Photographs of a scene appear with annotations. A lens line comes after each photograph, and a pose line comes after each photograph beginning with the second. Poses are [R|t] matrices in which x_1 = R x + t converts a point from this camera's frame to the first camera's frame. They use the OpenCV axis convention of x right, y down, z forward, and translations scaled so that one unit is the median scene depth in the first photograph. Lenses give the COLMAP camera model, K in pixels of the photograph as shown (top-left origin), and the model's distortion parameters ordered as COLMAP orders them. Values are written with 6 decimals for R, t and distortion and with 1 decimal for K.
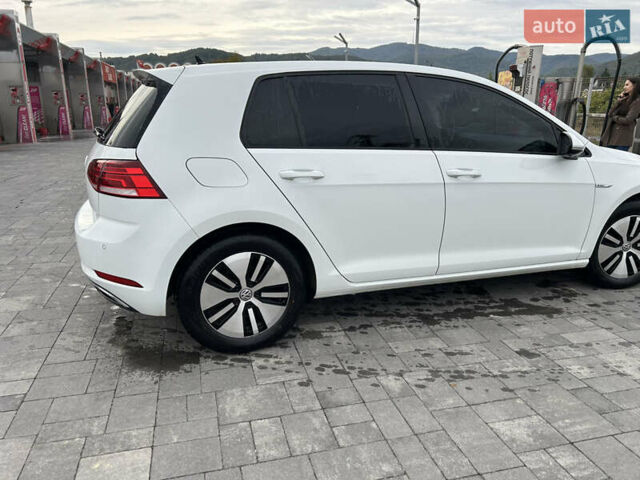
lens RADIAL K [[477.2, 0, 320.0], [0, 477.2, 240.0], [0, 0, 1]] dist [0.060833, -0.066950]
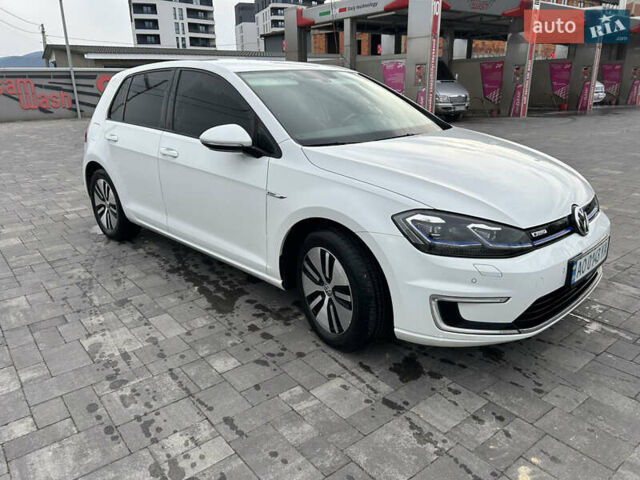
lens RADIAL K [[477.2, 0, 320.0], [0, 477.2, 240.0], [0, 0, 1]] dist [0.060833, -0.066950]
pose [[0.403250, 0.265242, -0.875806, 1.454331], [-0.219468, 0.957171, 0.188834, -0.224739], [0.888383, 0.116064, 0.444191, 0.773277]]
